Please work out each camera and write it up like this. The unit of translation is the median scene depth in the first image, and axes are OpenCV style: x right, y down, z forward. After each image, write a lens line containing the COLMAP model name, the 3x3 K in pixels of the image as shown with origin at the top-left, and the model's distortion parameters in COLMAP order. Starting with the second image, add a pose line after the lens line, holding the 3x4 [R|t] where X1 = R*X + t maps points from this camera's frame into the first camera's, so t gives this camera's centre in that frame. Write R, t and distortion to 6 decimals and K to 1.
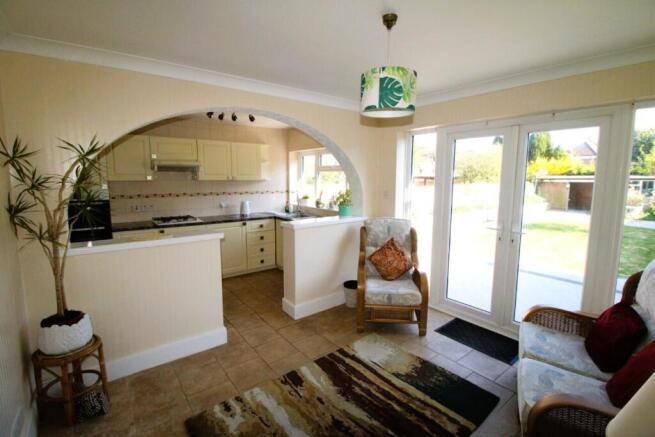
lens RADIAL K [[320.3, 0, 330.2], [0, 320.3, 214.7], [0, 0, 1]] dist [-0.003047, -0.000467]
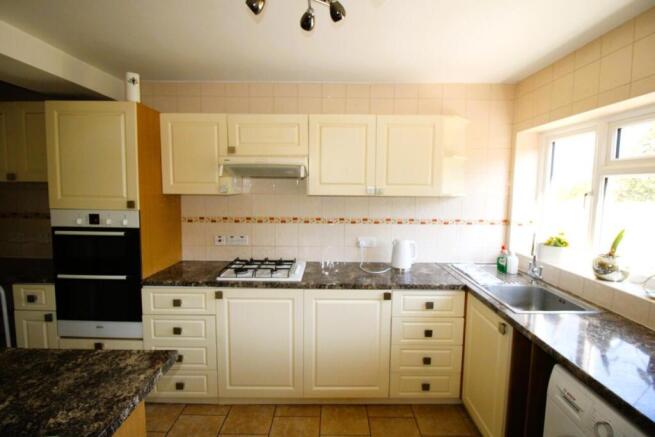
lens RADIAL K [[320.3, 0, 330.2], [0, 320.3, 214.7], [0, 0, 1]] dist [-0.003047, -0.000467]
pose [[0.797323, 0.055491, -0.600997, -0.069618], [-0.078898, 0.996803, -0.012635, -0.065656], [0.598374, 0.057492, 0.799151, 0.559687]]
